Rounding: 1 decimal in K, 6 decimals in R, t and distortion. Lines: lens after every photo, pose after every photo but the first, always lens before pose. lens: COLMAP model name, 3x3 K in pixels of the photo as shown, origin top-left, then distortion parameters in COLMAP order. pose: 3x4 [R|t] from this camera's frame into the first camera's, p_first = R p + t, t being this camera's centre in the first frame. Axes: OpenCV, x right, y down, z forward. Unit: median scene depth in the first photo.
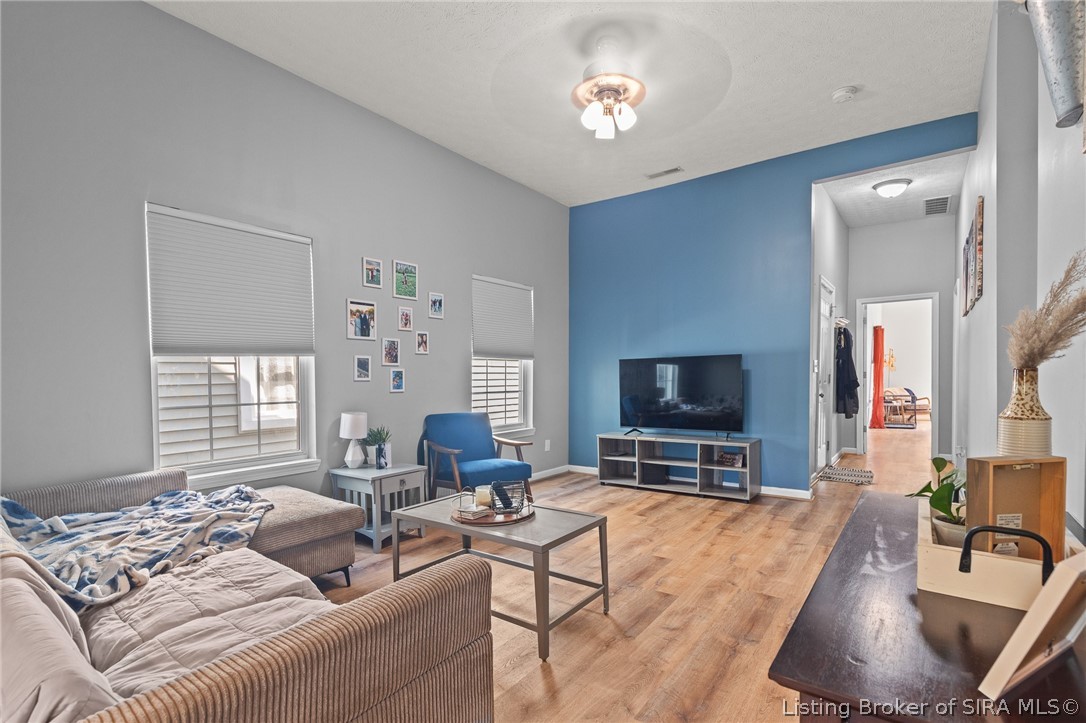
lens RADIAL K [[504.9, 0, 565.3], [0, 504.9, 382.7], [0, 0, 1]] dist [0.025582, 0.000045]
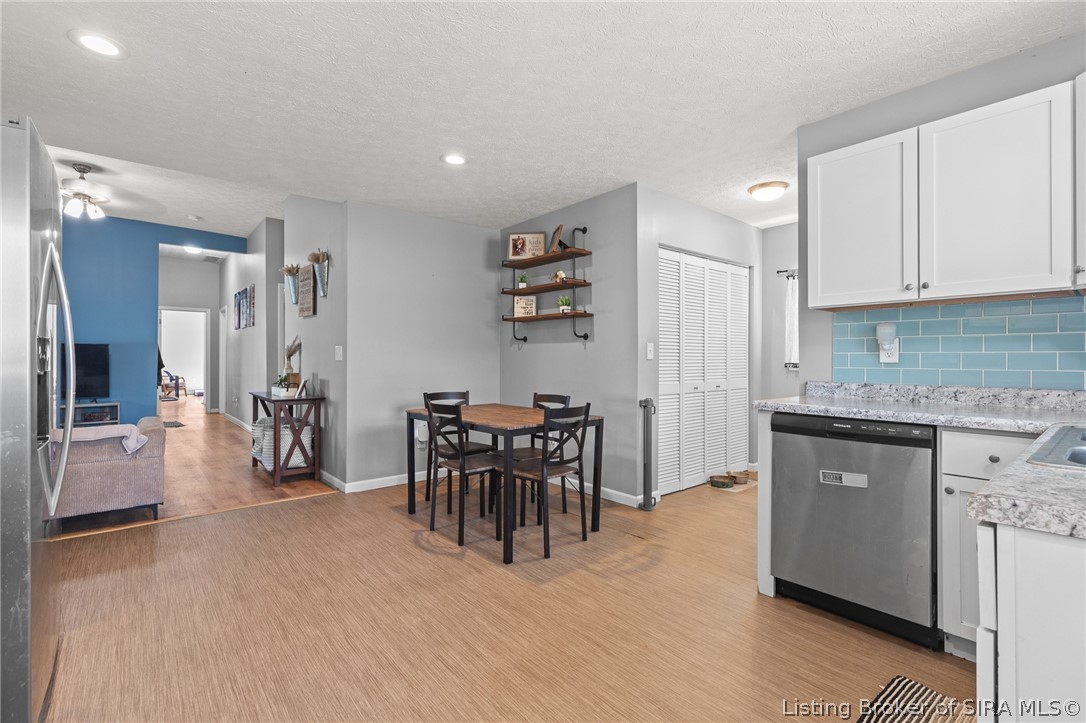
lens RADIAL K [[496.5, 0, 555.6], [0, 496.5, 359.4], [0, 0, 1]] dist [0.000493, 0.000043]
pose [[0.237896, 0.015242, 0.971171, -0.824154], [0.006030, 0.999834, -0.017169, 0.022367], [-0.971272, 0.009941, 0.237765, -0.688658]]
